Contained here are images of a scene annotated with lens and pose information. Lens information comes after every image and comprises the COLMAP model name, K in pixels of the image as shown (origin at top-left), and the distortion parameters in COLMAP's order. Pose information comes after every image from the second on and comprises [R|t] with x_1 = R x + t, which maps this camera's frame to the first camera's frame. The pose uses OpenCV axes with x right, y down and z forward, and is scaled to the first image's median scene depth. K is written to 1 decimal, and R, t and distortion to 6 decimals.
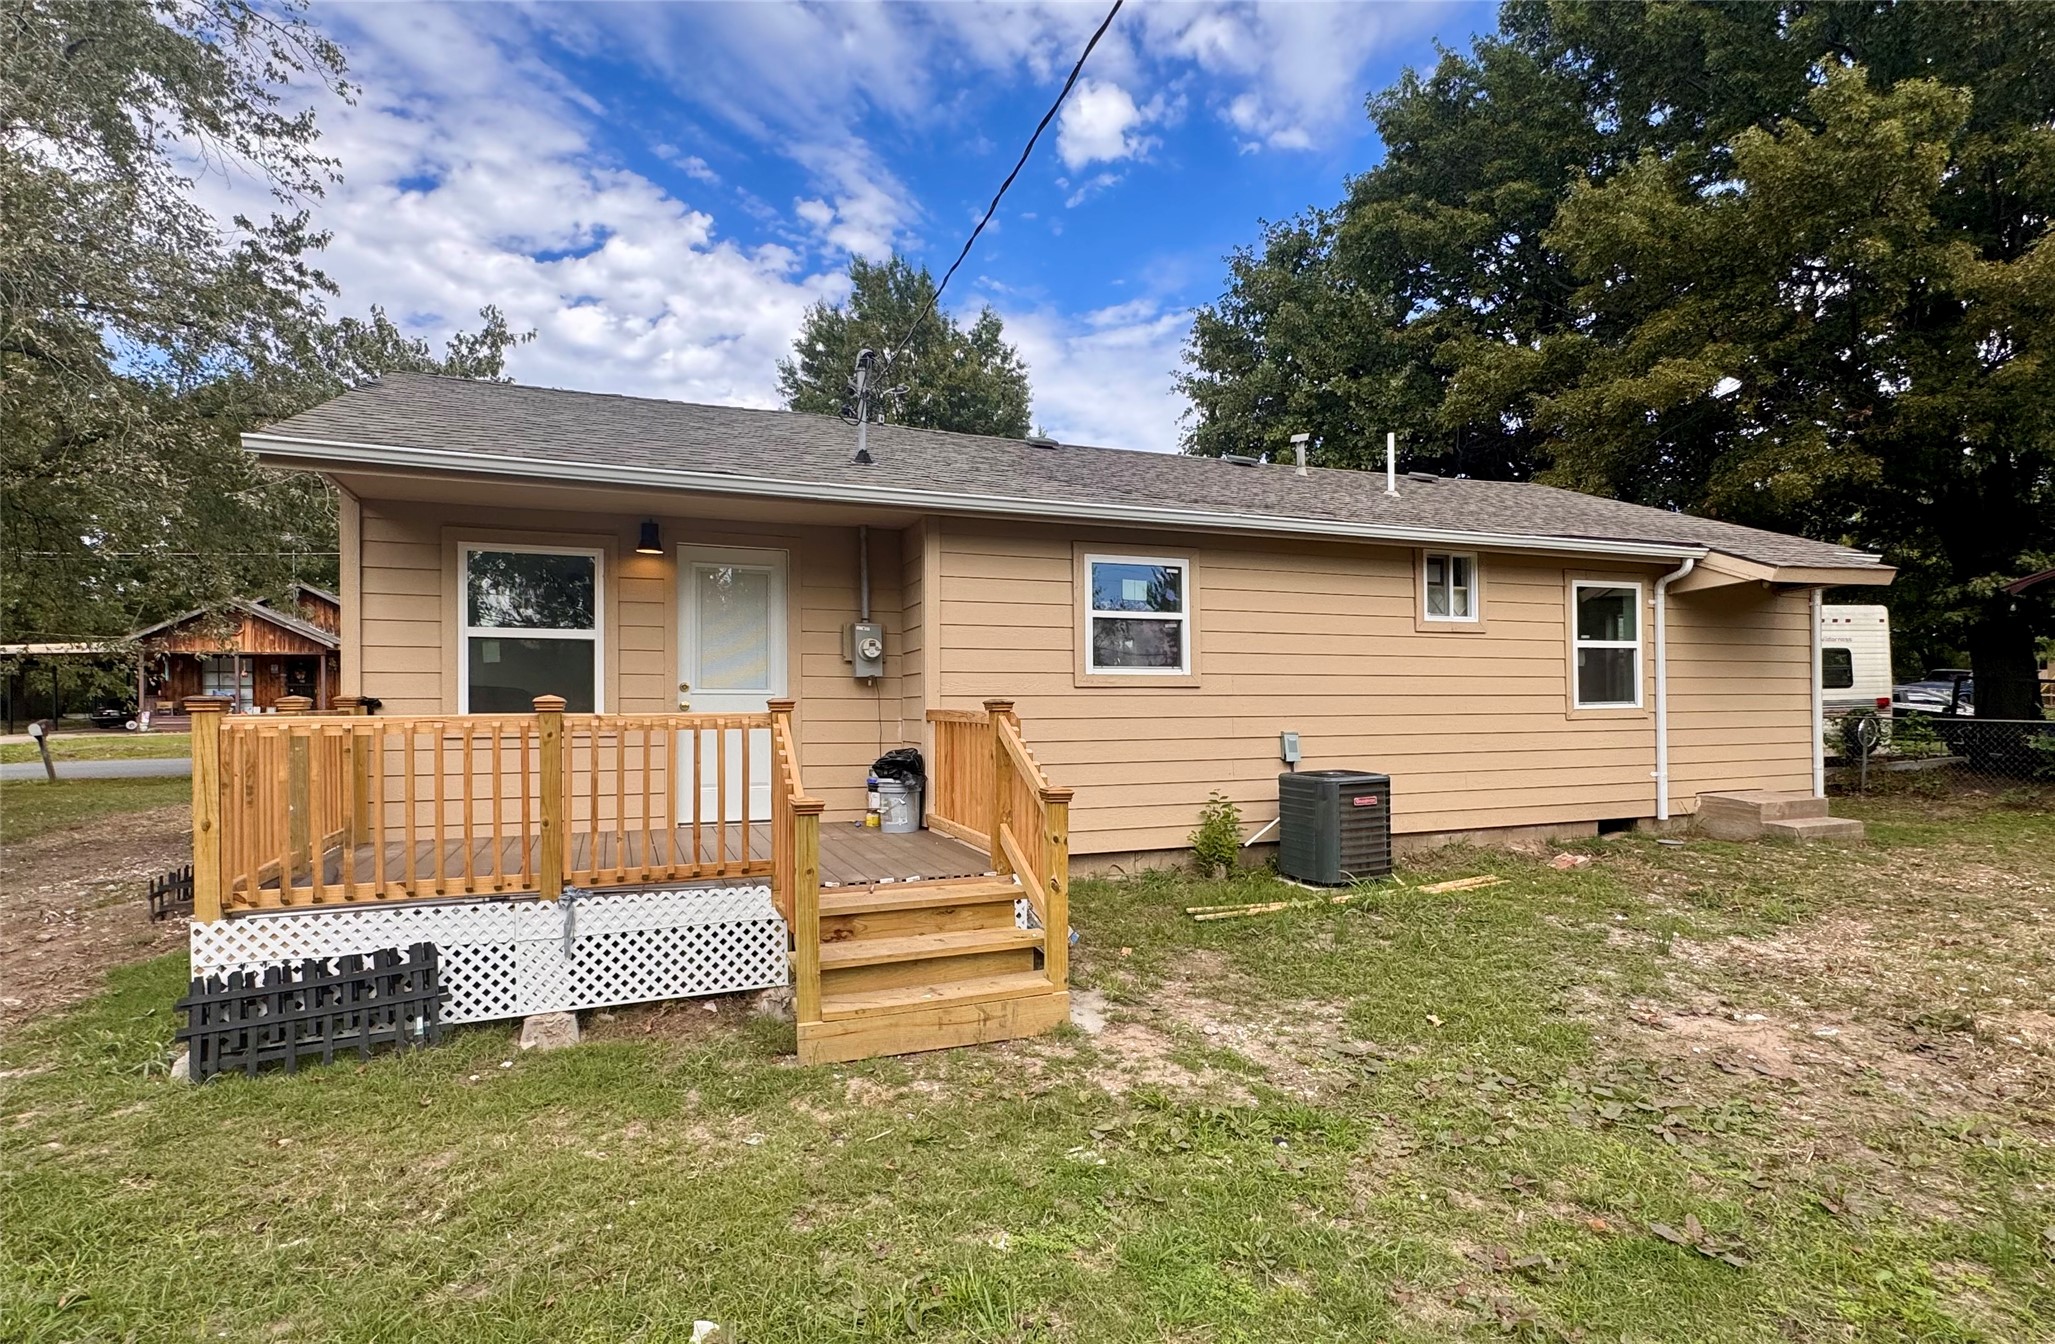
lens RADIAL K [[1077.2, 0, 1027.5], [0, 1077.2, 672.0], [0, 0, 1]] dist [-0.085053, 0.151274]
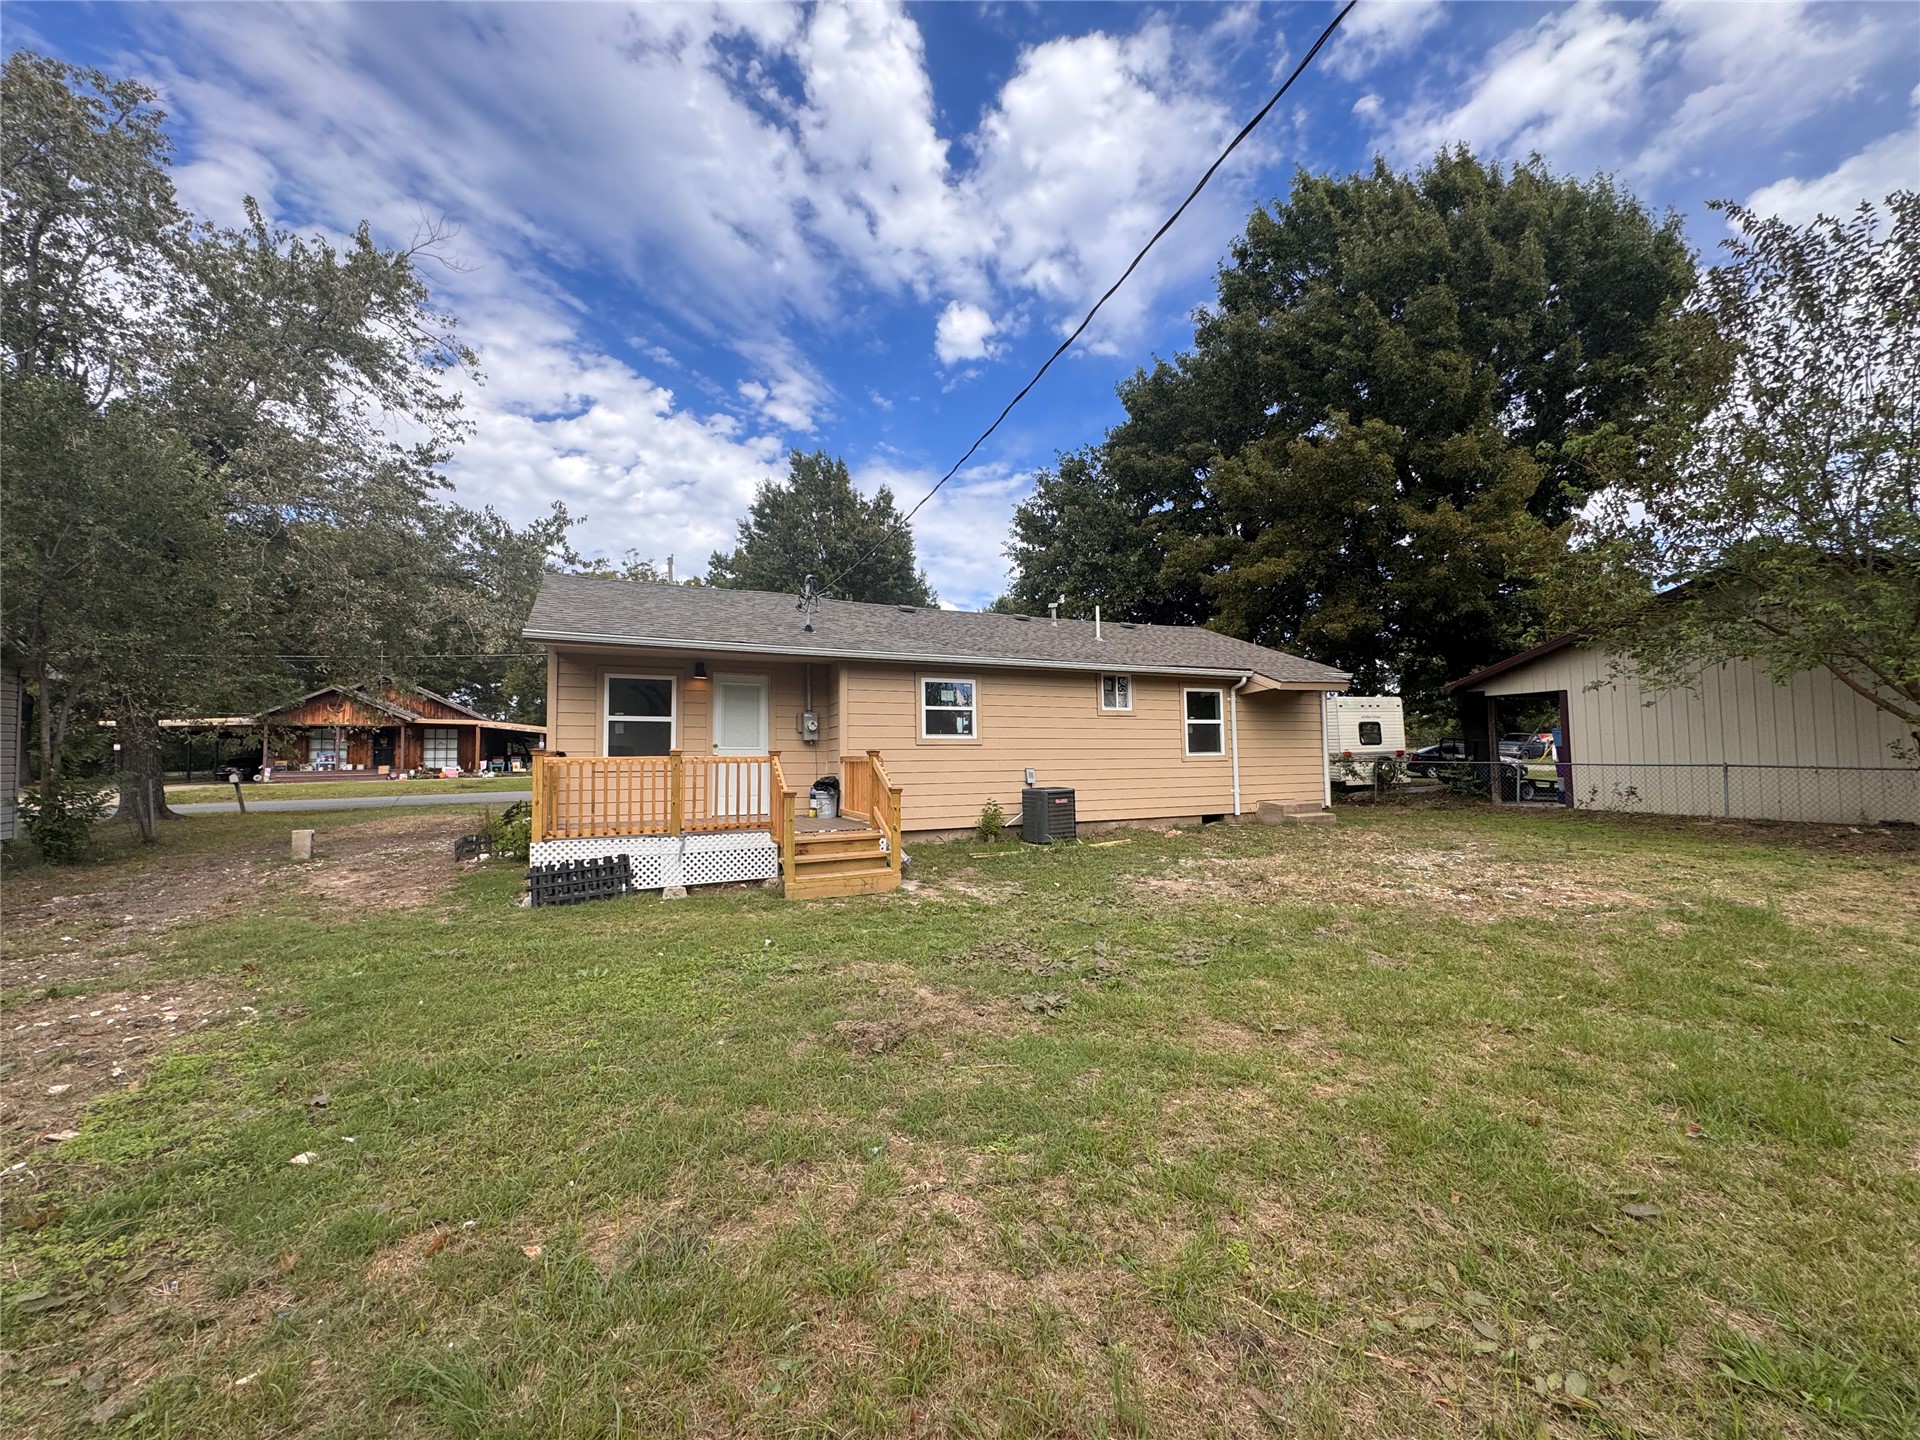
lens RADIAL K [[781.6, 0, 974.7], [0, 781.6, 770.1], [0, 0, 1]] dist [0.000053, -0.000095]
pose [[0.997245, -0.005903, 0.073940, 0.034631], [0.002778, 0.999101, 0.042301, -0.000220], [-0.074124, -0.041979, 0.996365, -0.334711]]
